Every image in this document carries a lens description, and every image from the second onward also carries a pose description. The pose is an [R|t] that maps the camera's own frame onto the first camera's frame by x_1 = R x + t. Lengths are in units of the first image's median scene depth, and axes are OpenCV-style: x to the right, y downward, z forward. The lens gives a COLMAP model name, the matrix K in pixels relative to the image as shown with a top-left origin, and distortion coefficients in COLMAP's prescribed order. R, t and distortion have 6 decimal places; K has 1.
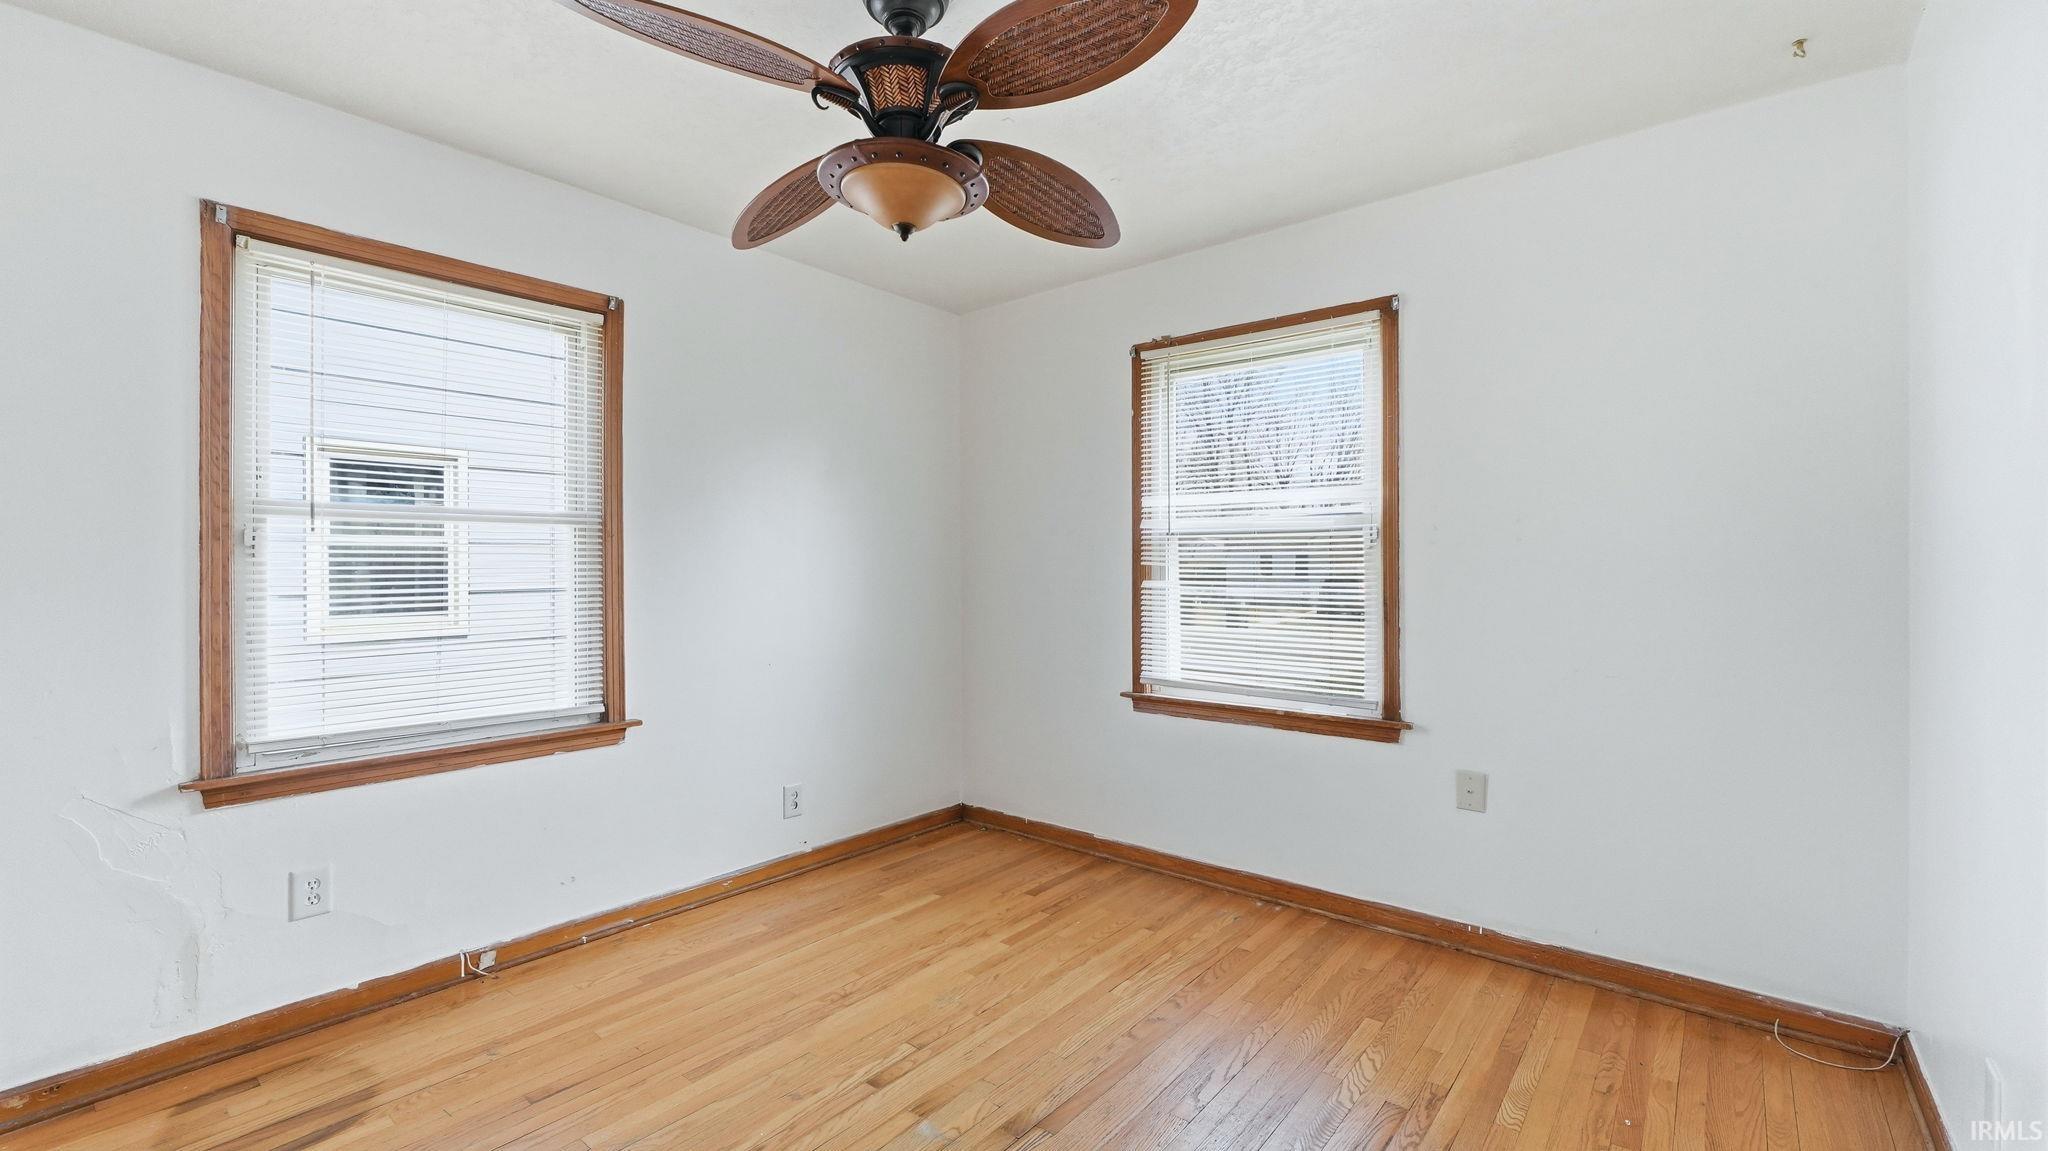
lens RADIAL K [[861.9, 0, 1017.7], [0, 861.9, 569.1], [0, 0, 1]] dist [-0.001010, -0.000413]
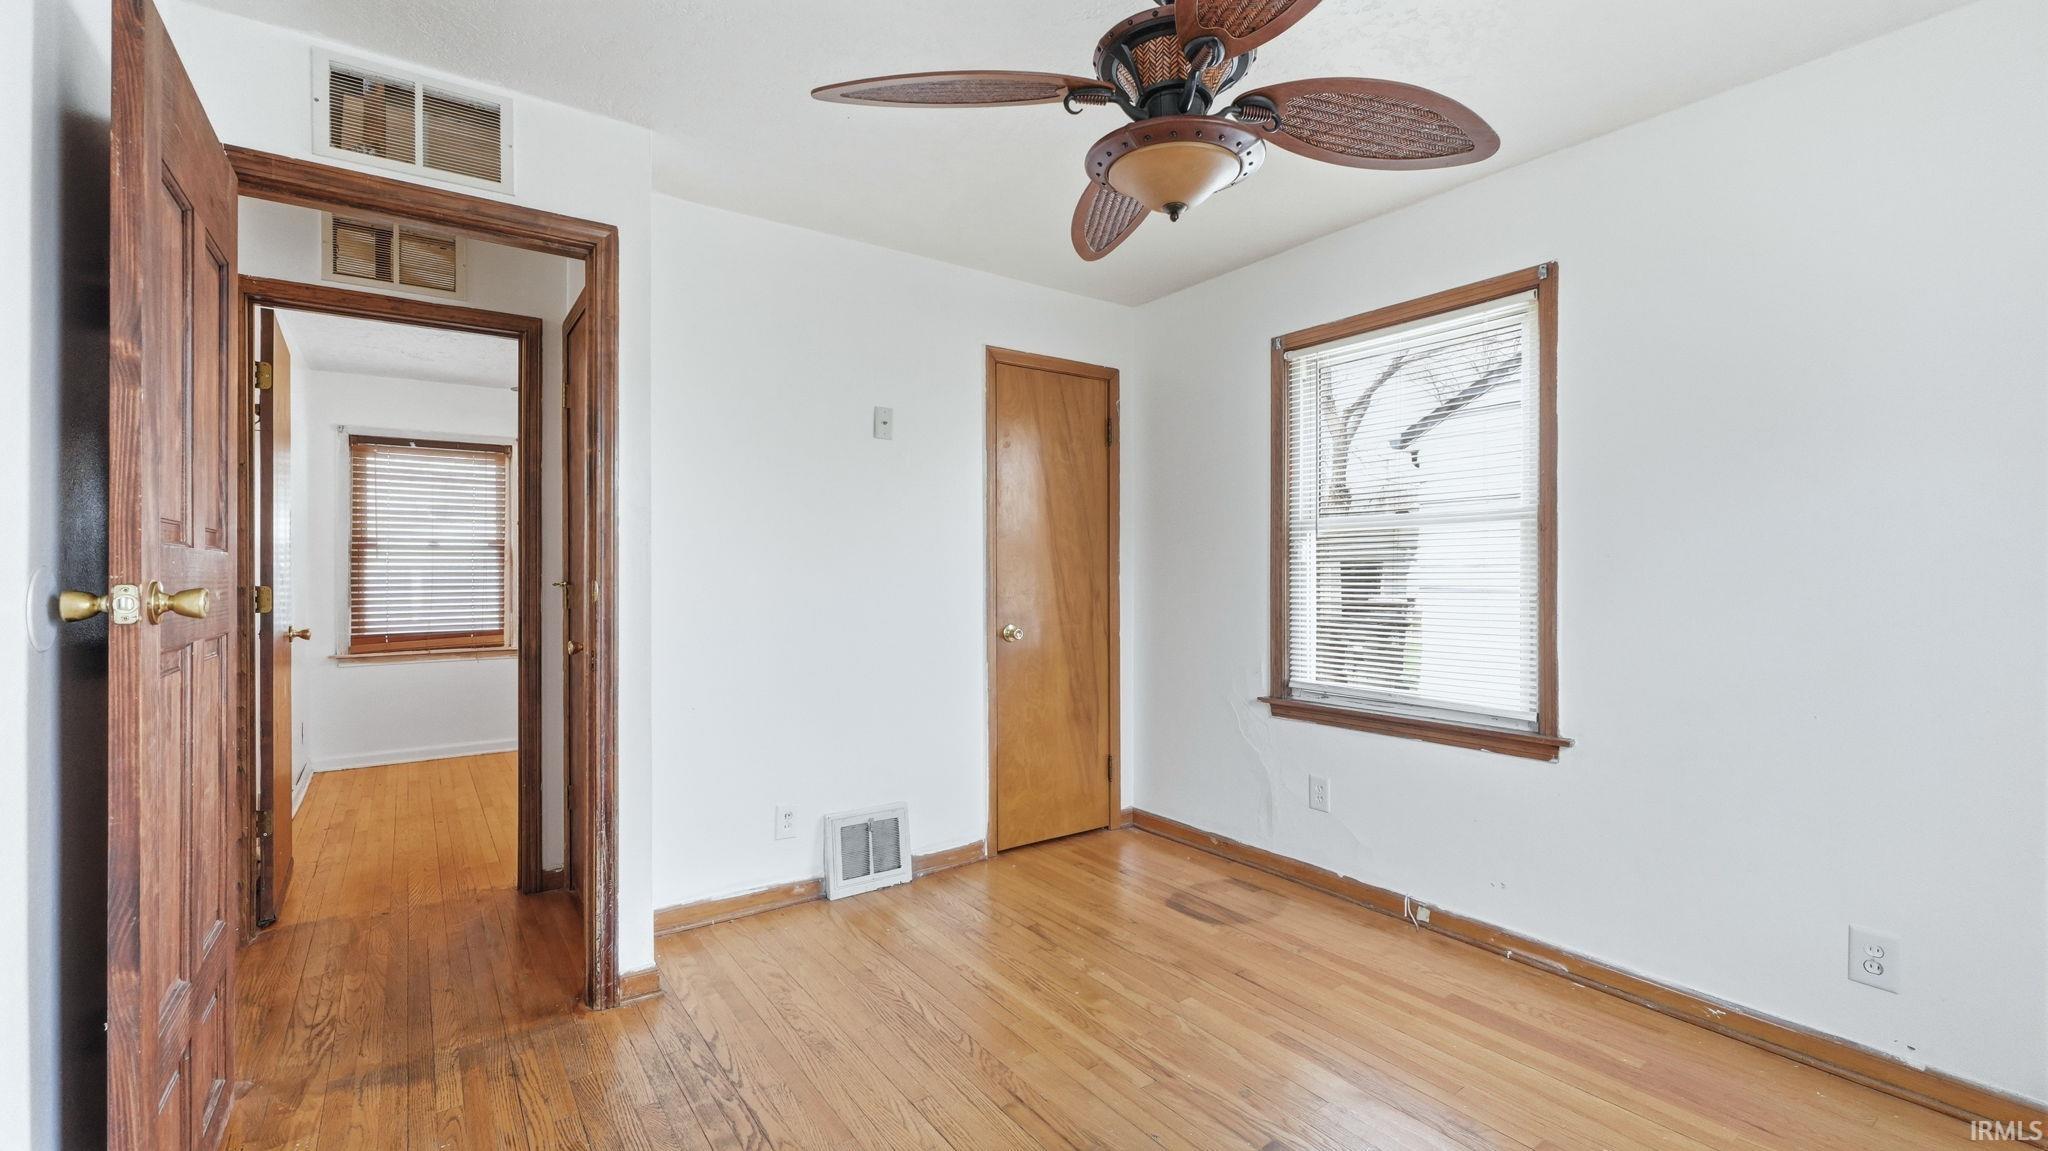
lens RADIAL K [[861.9, 0, 1027.0], [0, 861.9, 576.2], [0, 0, 1]] dist [-0.001010, -0.000413]
pose [[-0.252645, 0.005648, -0.967542, 0.602474], [0.000270, 0.999983, 0.005767, 0.006026], [0.967559, 0.001196, -0.252643, 0.788751]]
